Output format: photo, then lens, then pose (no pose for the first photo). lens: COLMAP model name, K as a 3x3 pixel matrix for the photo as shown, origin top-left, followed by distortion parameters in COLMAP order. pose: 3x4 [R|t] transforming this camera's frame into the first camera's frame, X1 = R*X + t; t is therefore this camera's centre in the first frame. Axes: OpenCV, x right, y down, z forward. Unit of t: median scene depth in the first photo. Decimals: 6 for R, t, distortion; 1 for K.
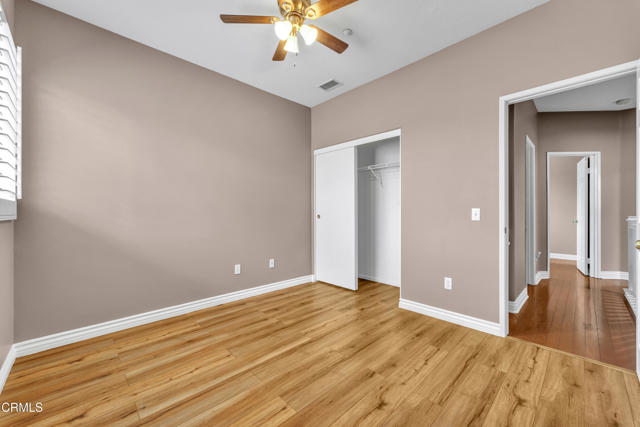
lens RADIAL K [[257.4, 0, 319.0], [0, 257.4, 213.7], [0, 0, 1]] dist [0.011225, 0.000011]
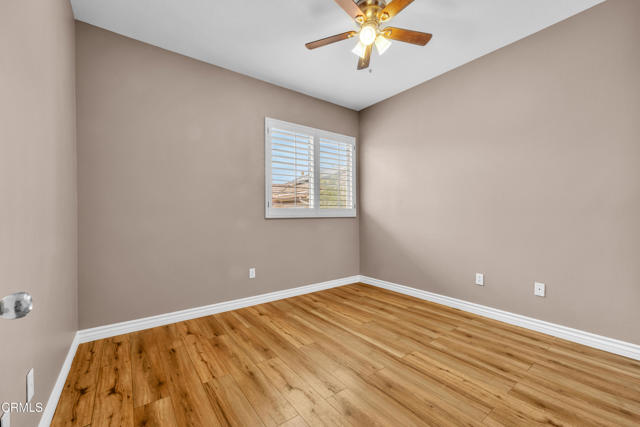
lens RADIAL K [[257.4, 0, 319.0], [0, 257.4, 213.7], [0, 0, 1]] dist [0.011225, 0.000011]
pose [[-0.128349, -0.000465, -0.991729, 0.789365], [0.007301, 0.999972, -0.001413, -0.007544], [0.991702, -0.007422, -0.128342, 0.750702]]
